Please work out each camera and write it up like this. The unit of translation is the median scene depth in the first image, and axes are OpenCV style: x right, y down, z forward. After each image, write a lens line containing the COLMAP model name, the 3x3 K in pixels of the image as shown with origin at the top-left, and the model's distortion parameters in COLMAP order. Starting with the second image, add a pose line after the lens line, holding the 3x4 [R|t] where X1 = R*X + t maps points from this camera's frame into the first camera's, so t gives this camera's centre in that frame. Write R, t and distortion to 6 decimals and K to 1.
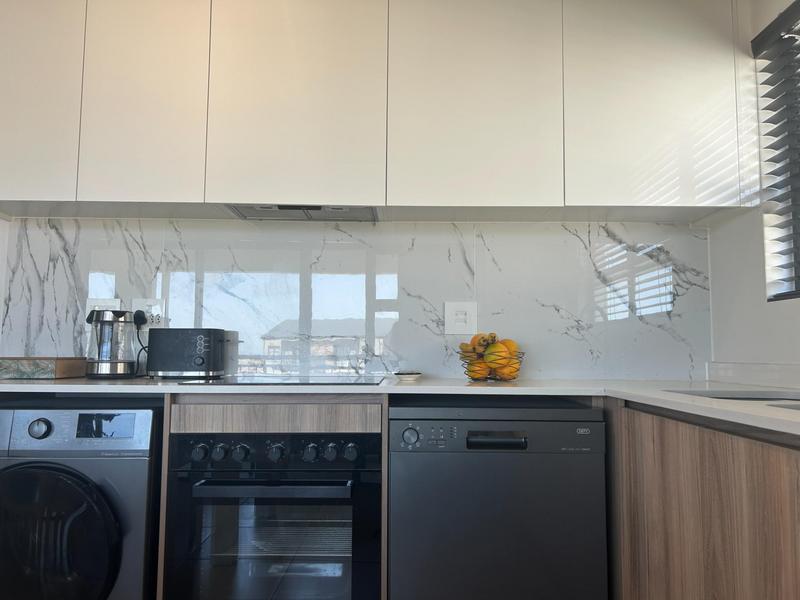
lens RADIAL K [[601.4, 0, 405.1], [0, 601.4, 299.3], [0, 0, 1]] dist [0.072525, -0.082910]
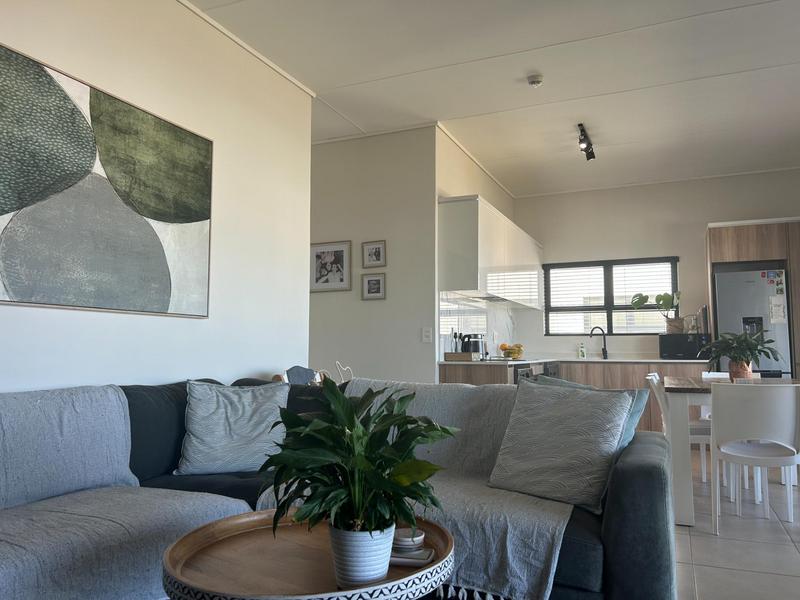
lens RADIAL K [[601.4, 0, 407.5], [0, 601.4, 298.4], [0, 0, 1]] dist [0.072525, -0.082910]
pose [[0.393240, 0.072760, 0.916552, -2.866681], [-0.083571, 0.995566, -0.043177, 0.004575], [-0.915630, -0.059618, 0.397577, 0.268677]]
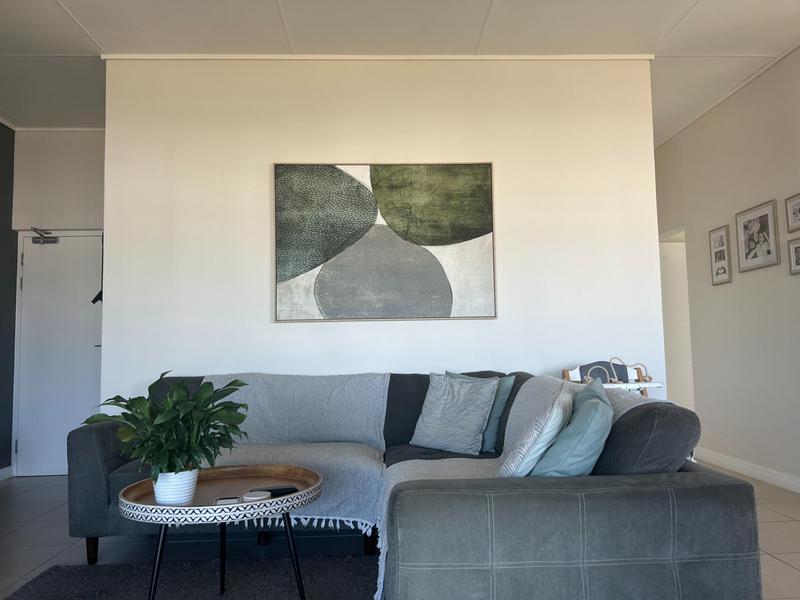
lens RADIAL K [[601.4, 0, 392.5], [0, 601.4, 299.5], [0, 0, 1]] dist [0.072525, -0.082910]
pose [[0.998408, -0.023089, 0.051466, -2.034415], [0.022498, 0.999675, 0.012025, -0.052338], [-0.051727, -0.010848, 0.998602, -0.399466]]
